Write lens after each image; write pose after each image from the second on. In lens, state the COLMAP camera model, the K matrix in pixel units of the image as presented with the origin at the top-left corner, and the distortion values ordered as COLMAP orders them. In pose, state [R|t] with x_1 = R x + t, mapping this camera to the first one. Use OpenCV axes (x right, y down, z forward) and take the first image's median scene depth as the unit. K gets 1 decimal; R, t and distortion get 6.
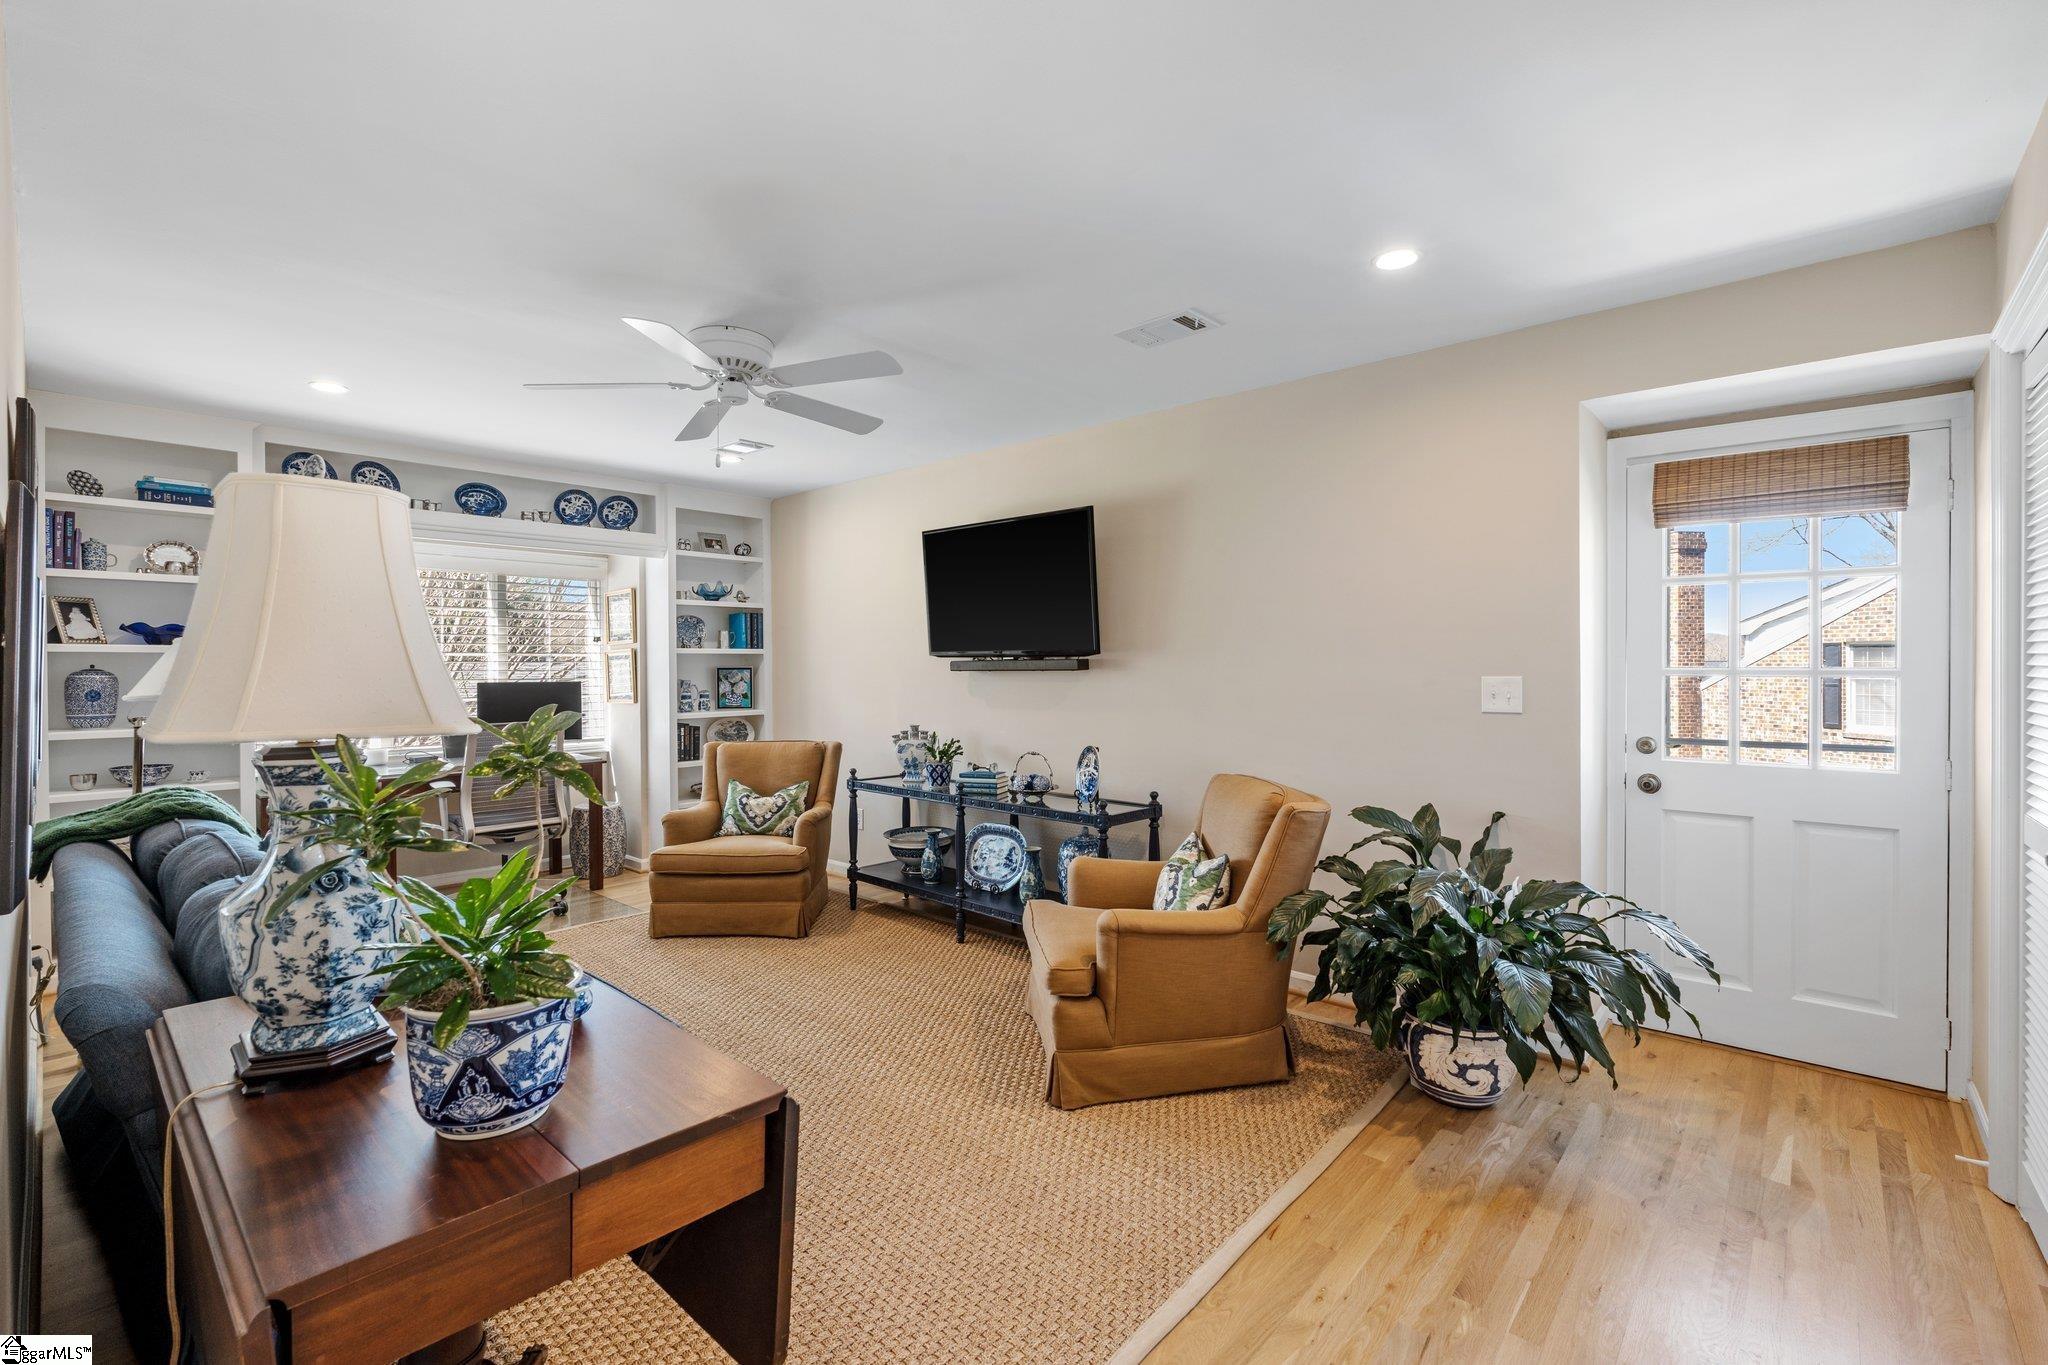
lens RADIAL K [[893.9, 0, 1040.2], [0, 893.9, 673.4], [0, 0, 1]] dist [-0.003845, -0.000530]
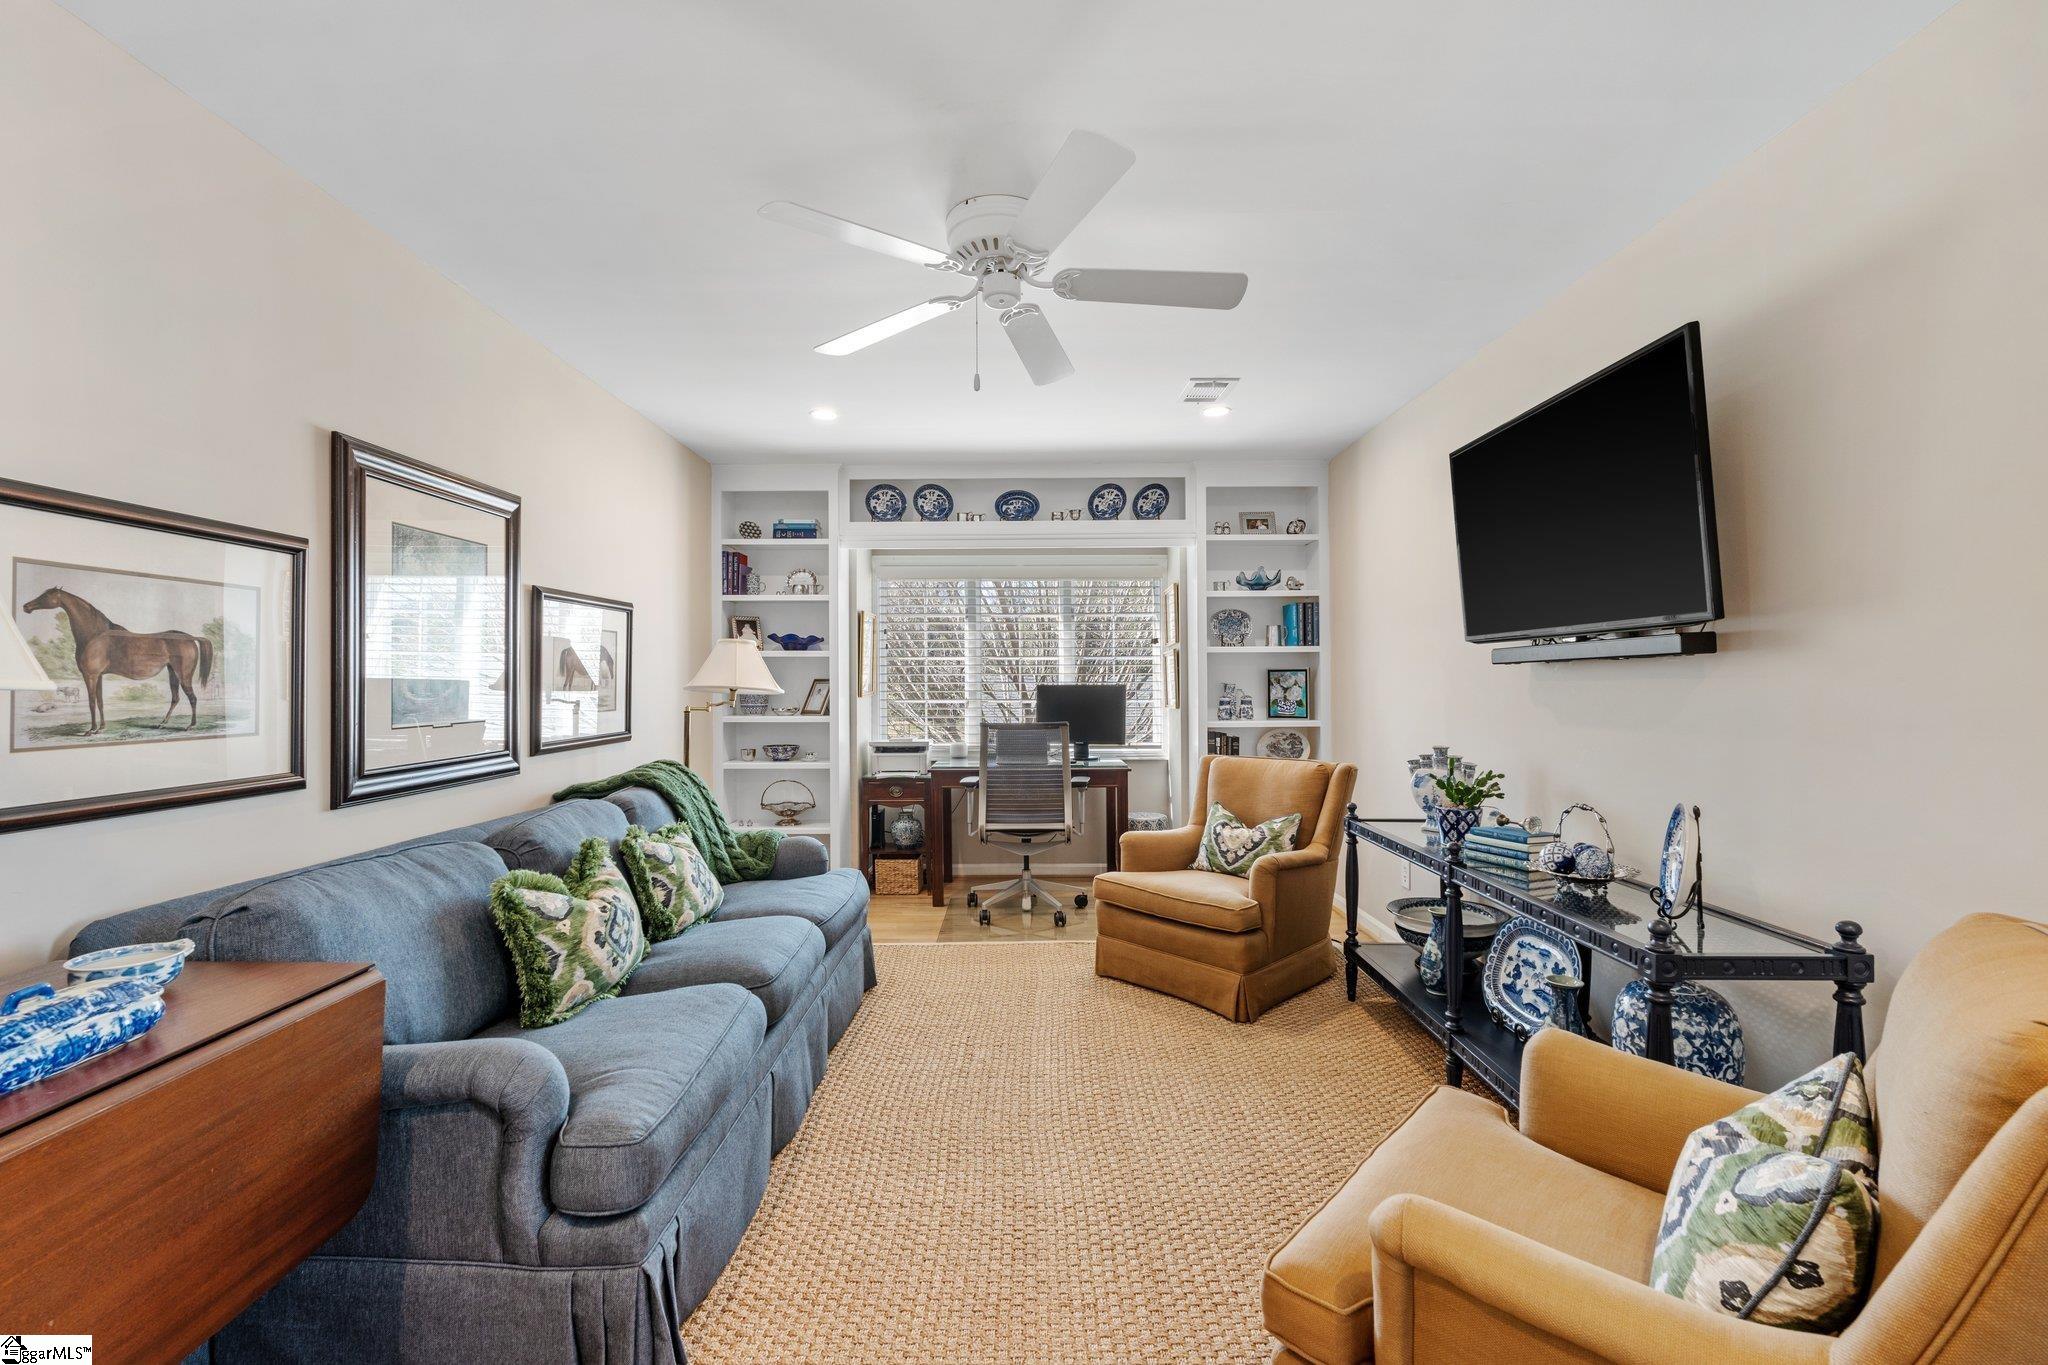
lens RADIAL K [[893.9, 0, 1018.4], [0, 893.9, 680.9], [0, 0, 1]] dist [-0.003845, -0.000530]
pose [[0.660133, -0.002932, -0.751143, 0.150814], [-0.004600, 0.999958, -0.007946, 0.015700], [0.751135, 0.008700, 0.660092, 0.326101]]
